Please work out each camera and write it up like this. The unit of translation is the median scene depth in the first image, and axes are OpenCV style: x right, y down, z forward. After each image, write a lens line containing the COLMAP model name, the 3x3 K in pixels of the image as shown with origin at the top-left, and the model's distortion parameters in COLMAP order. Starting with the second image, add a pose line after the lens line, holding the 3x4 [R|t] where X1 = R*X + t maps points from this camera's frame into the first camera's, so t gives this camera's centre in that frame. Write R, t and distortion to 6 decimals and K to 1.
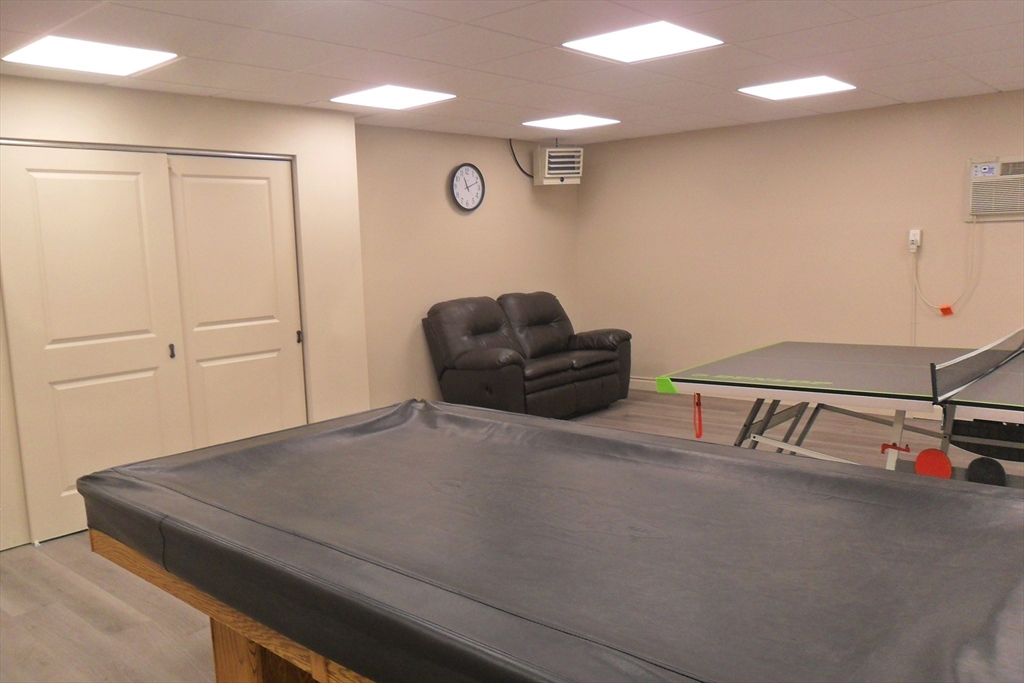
lens RADIAL K [[817.0, 0, 514.6], [0, 817.0, 341.1], [0, 0, 1]] dist [-0.011996, -0.003836]
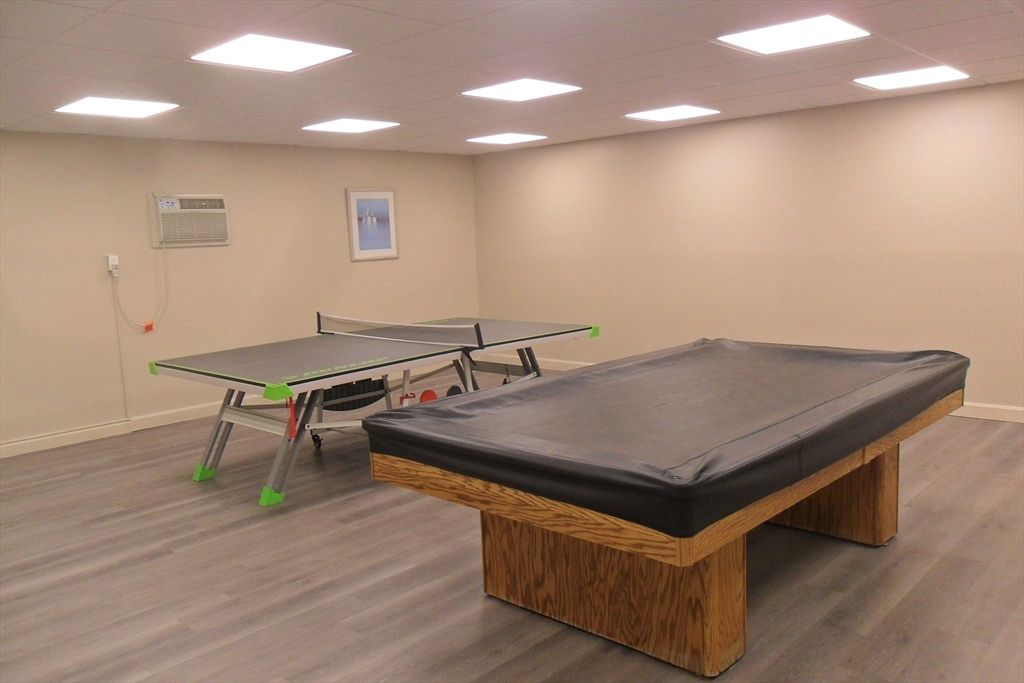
lens RADIAL K [[817.0, 0, 515.0], [0, 817.0, 342.4], [0, 0, 1]] dist [-0.011996, -0.003836]
pose [[0.049840, -0.099385, 0.993800, -0.585868], [0.162383, 0.982604, 0.090121, -0.038039], [-0.985468, 0.156884, 0.065111, 0.461893]]
